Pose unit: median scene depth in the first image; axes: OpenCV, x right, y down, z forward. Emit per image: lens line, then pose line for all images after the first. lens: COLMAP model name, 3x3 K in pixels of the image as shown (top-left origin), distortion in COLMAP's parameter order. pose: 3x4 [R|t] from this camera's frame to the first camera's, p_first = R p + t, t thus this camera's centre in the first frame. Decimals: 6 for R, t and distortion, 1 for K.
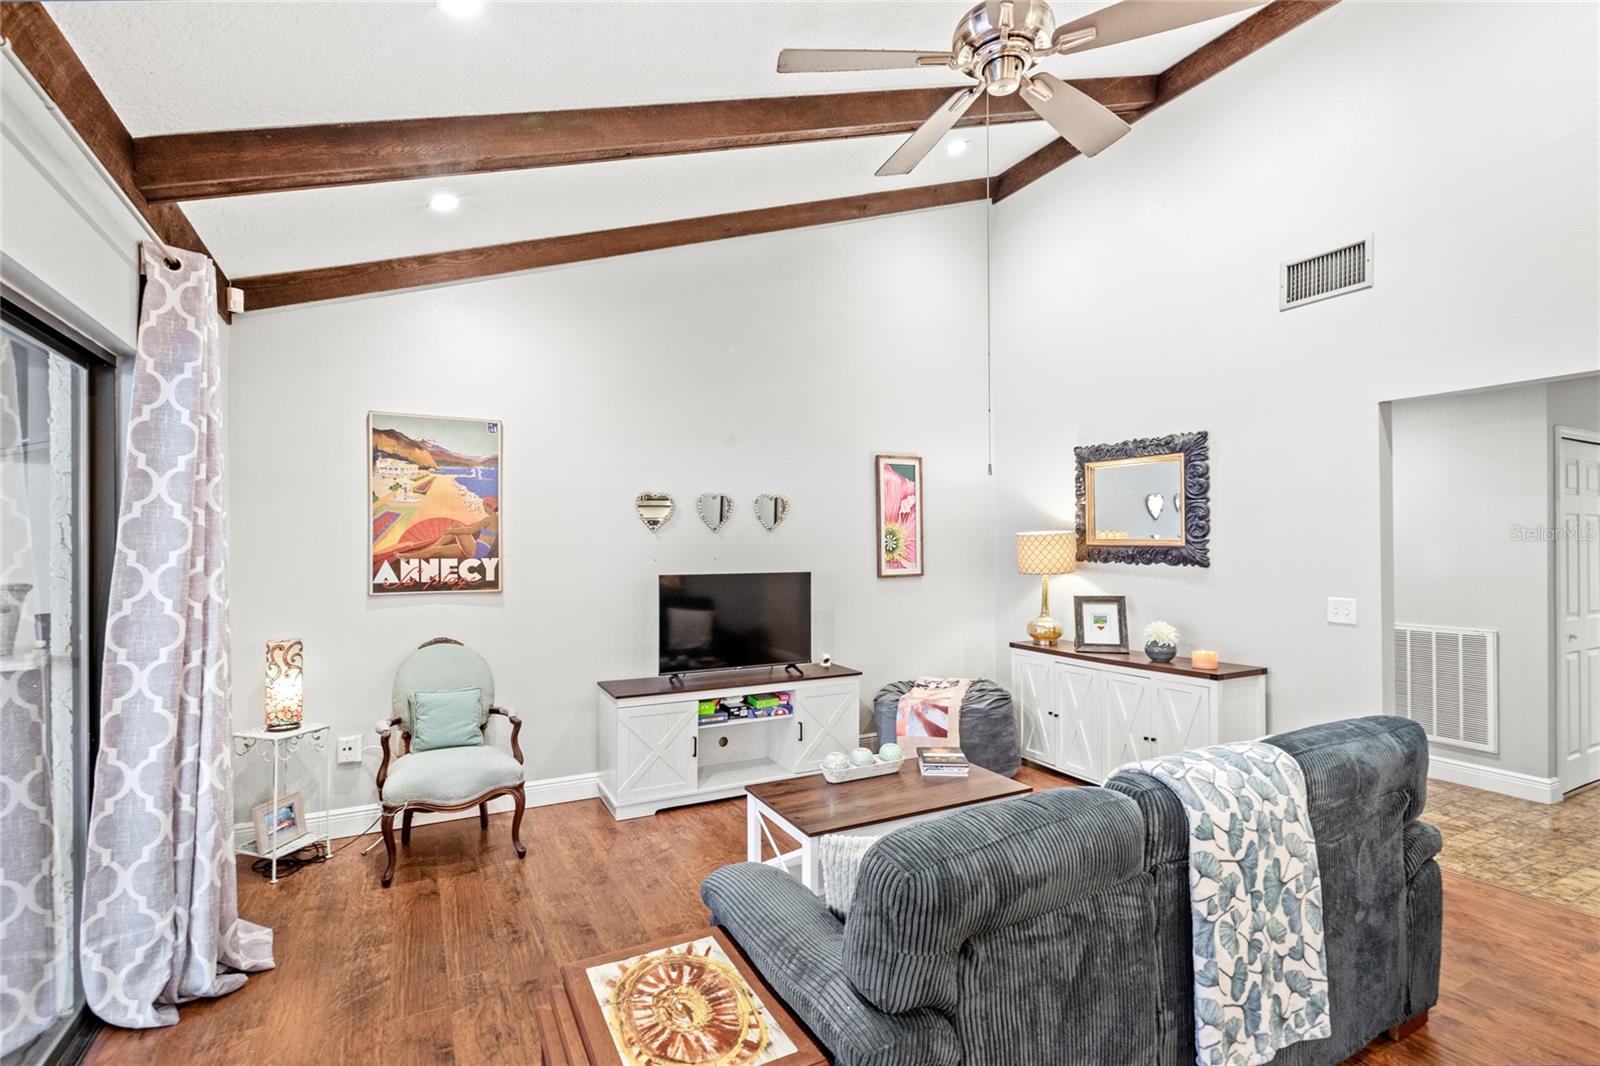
lens RADIAL K [[731.8, 0, 785.6], [0, 731.8, 541.9], [0, 0, 1]] dist [0.002340, 0.000416]
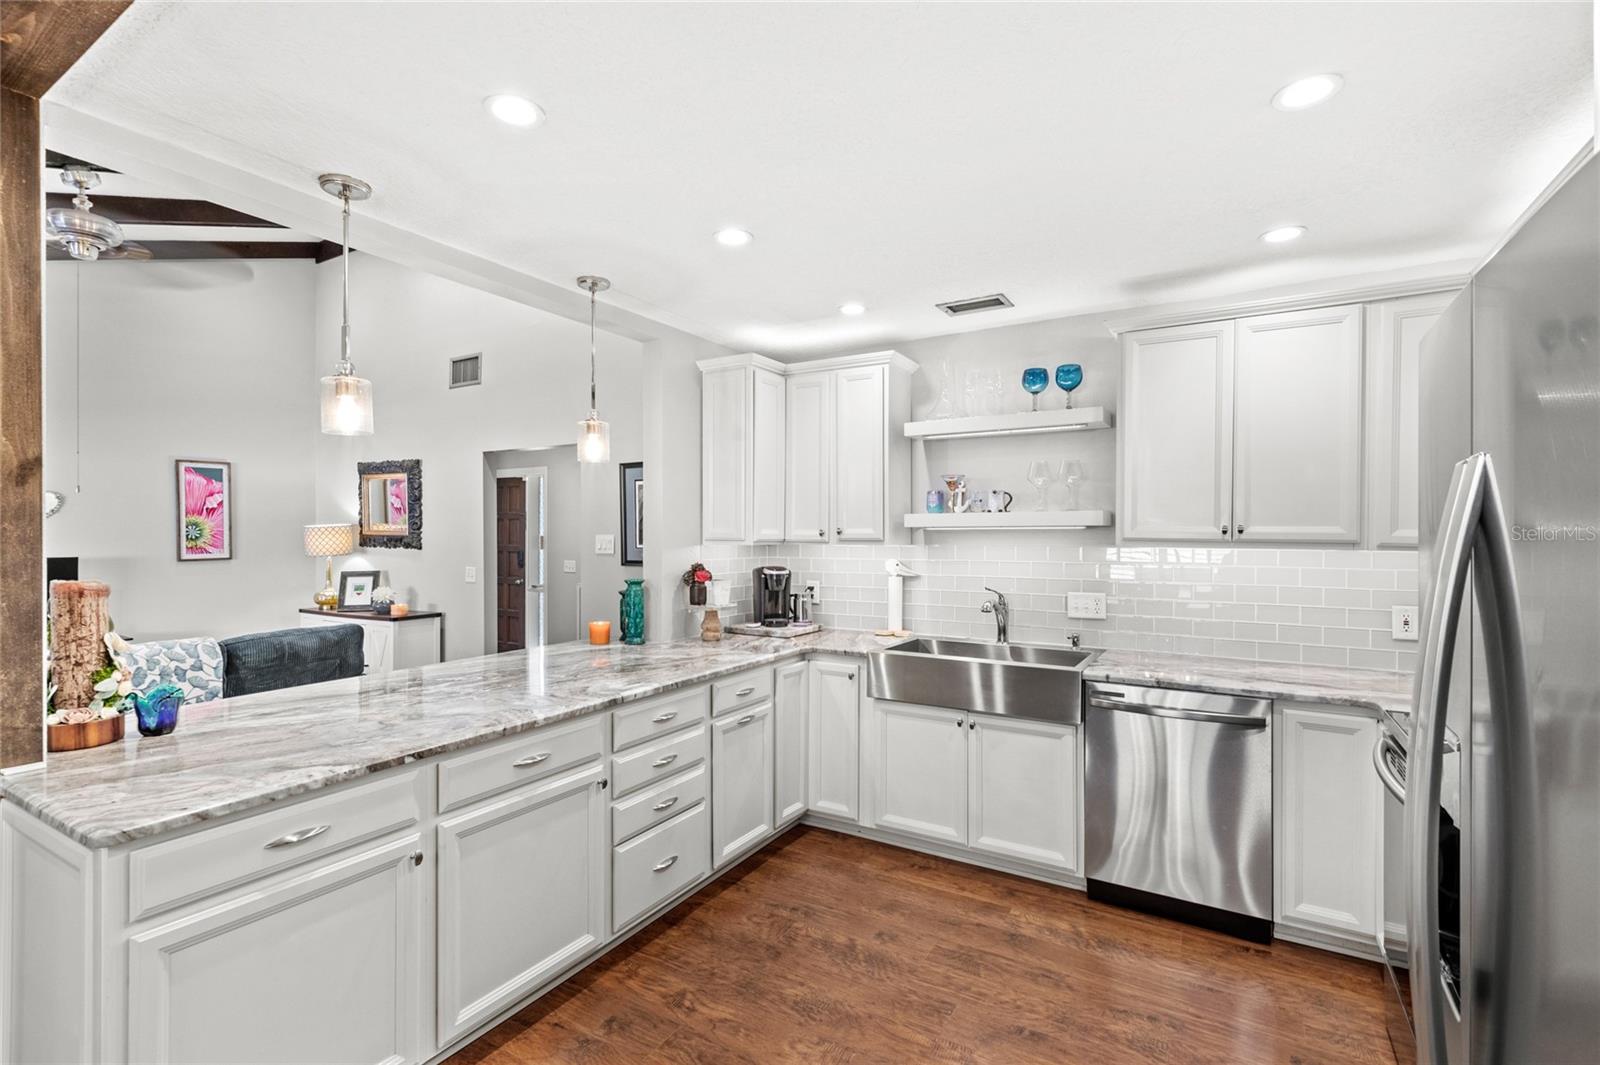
lens RADIAL K [[723.3, 0, 793.6], [0, 723.3, 532.4], [0, 0, 1]] dist [0.000666, -0.000289]
pose [[0.846046, 0.003427, 0.533099, 0.440979], [-0.005291, 0.999984, 0.001969, -0.008233], [-0.533084, -0.004487, 0.846050, -0.690332]]
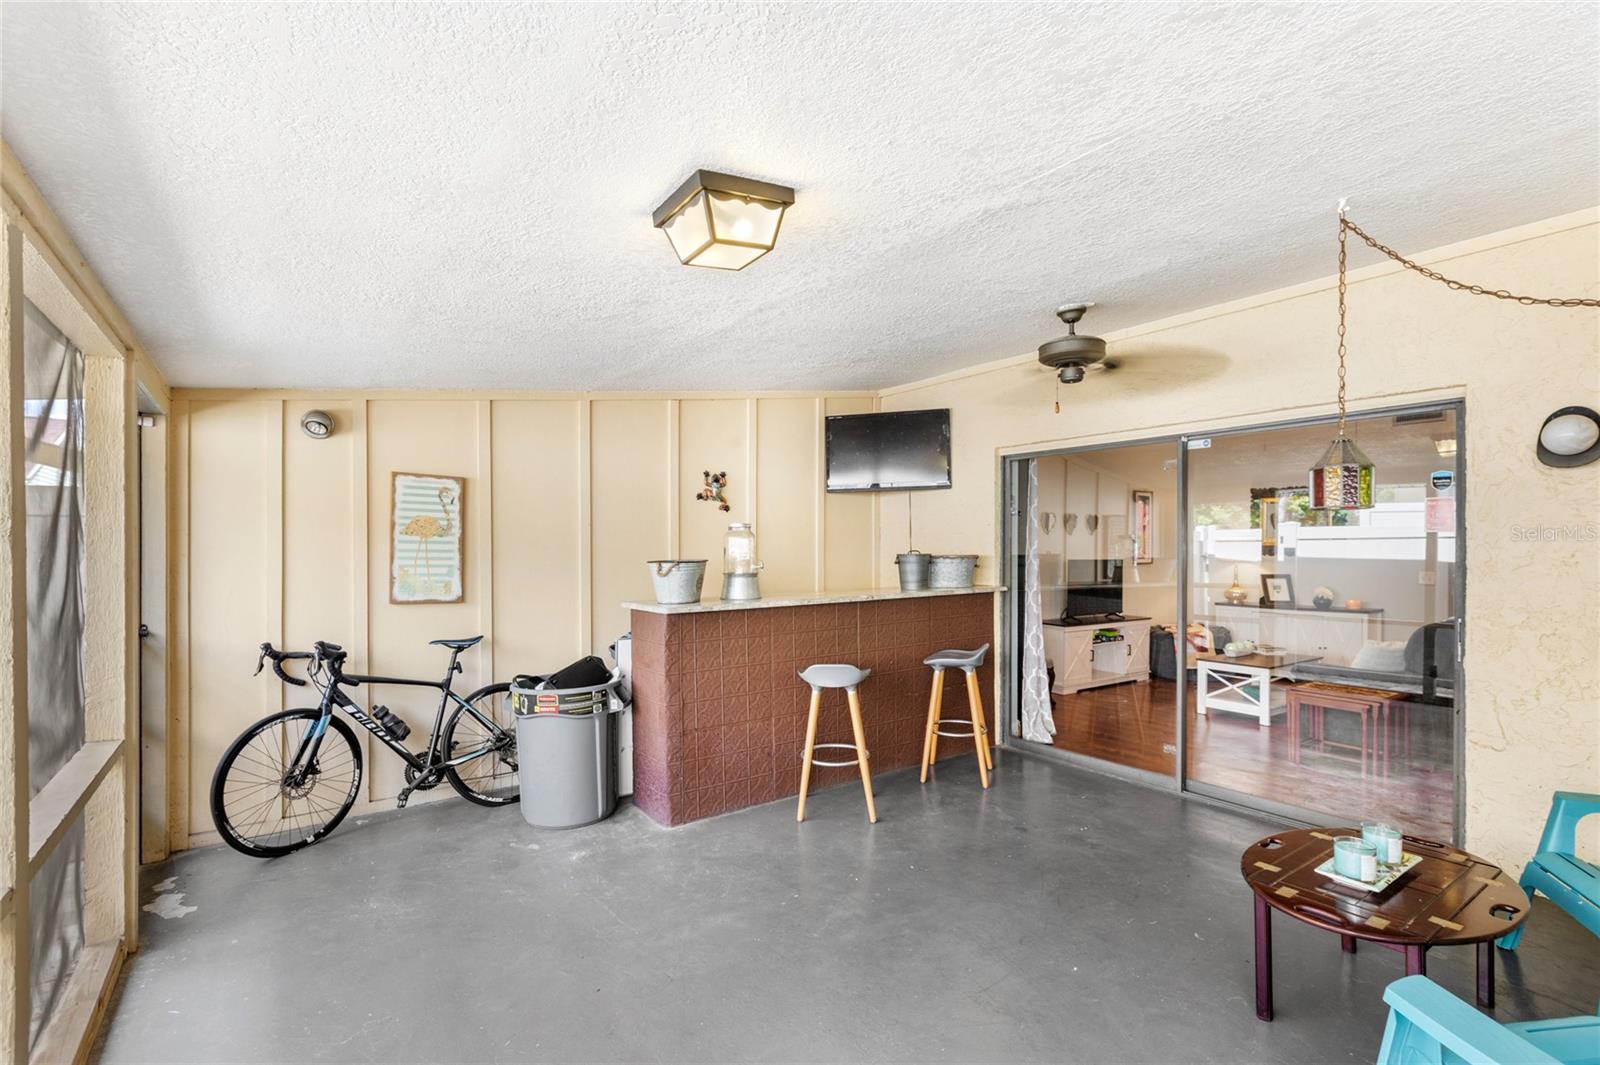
lens RADIAL K [[722.0, 0, 800.0], [0, 722.0, 532.5], [0, 0, 1]] dist [0.006812, 0.000679]
pose [[0.986866, 0.015905, 0.160753, -1.082863], [-0.015293, 0.999870, -0.005047, 0.004317], [-0.160813, 0.002522, 0.986982, -0.584072]]
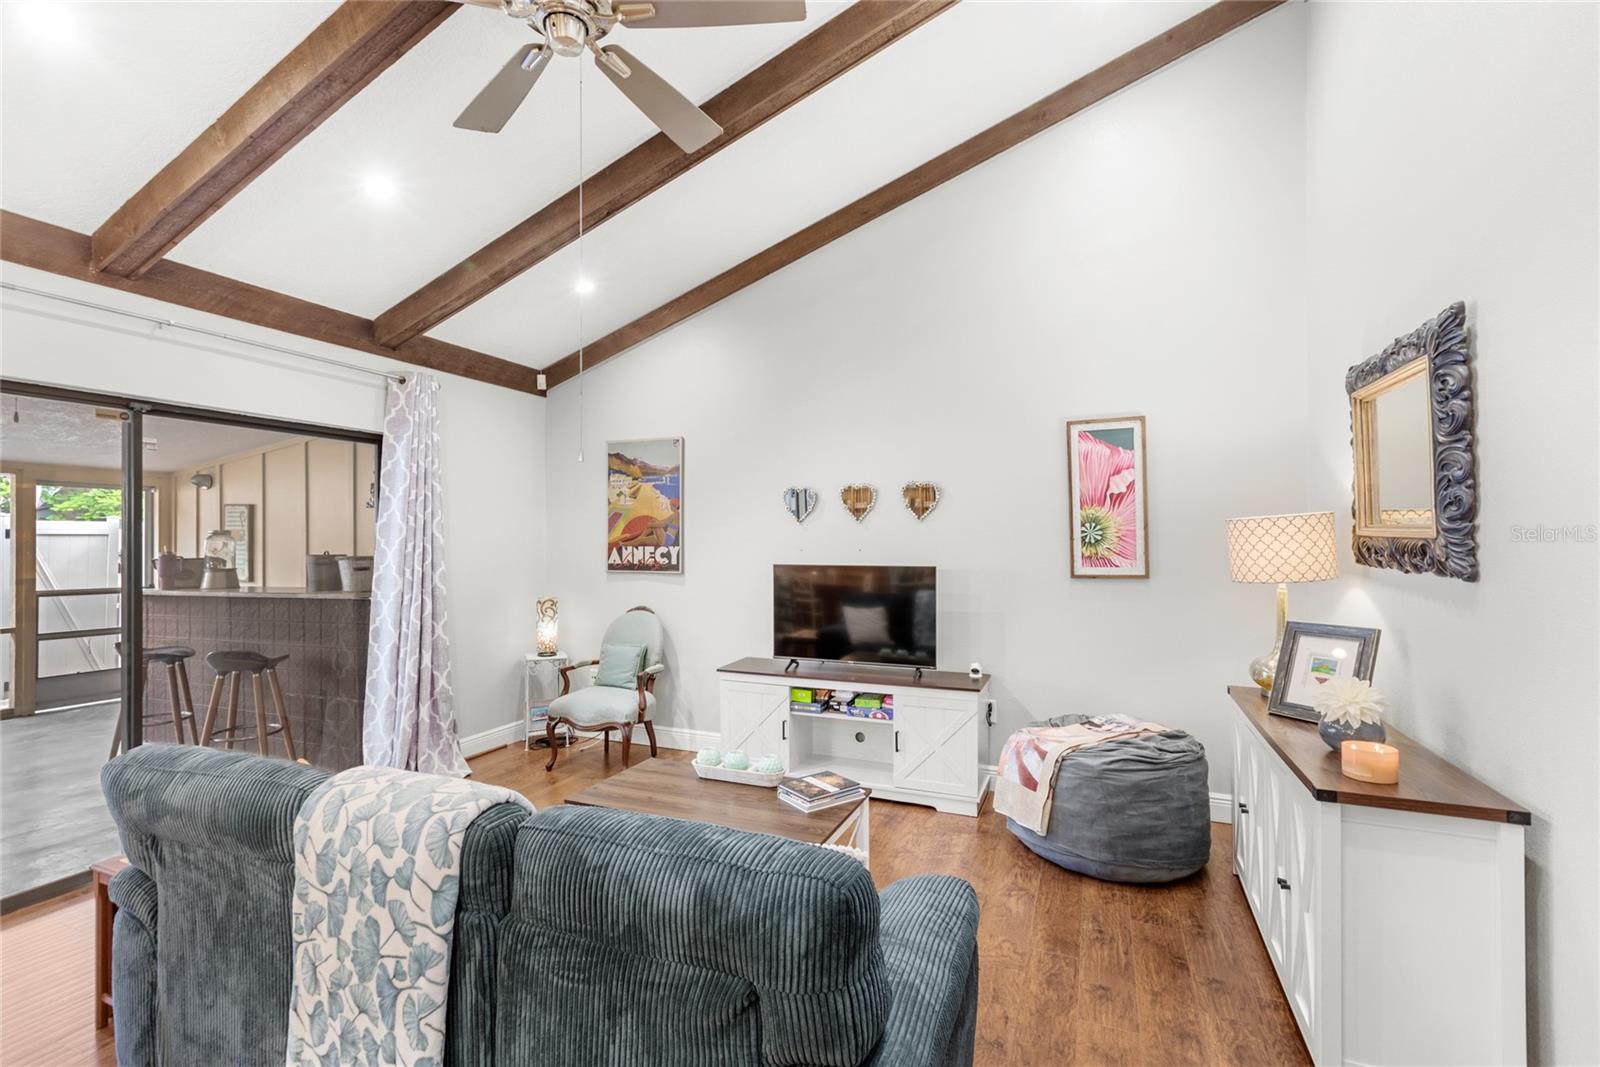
lens RADIAL K [[722.0, 0, 800.0], [0, 722.0, 533.5], [0, 0, 1]] dist [0.006812, 0.000679]
pose [[0.641610, -0.002370, -0.767027, 0.674089], [0.003471, 0.999994, -0.000186, 0.000623], [0.767023, -0.002542, 0.641614, 0.356228]]
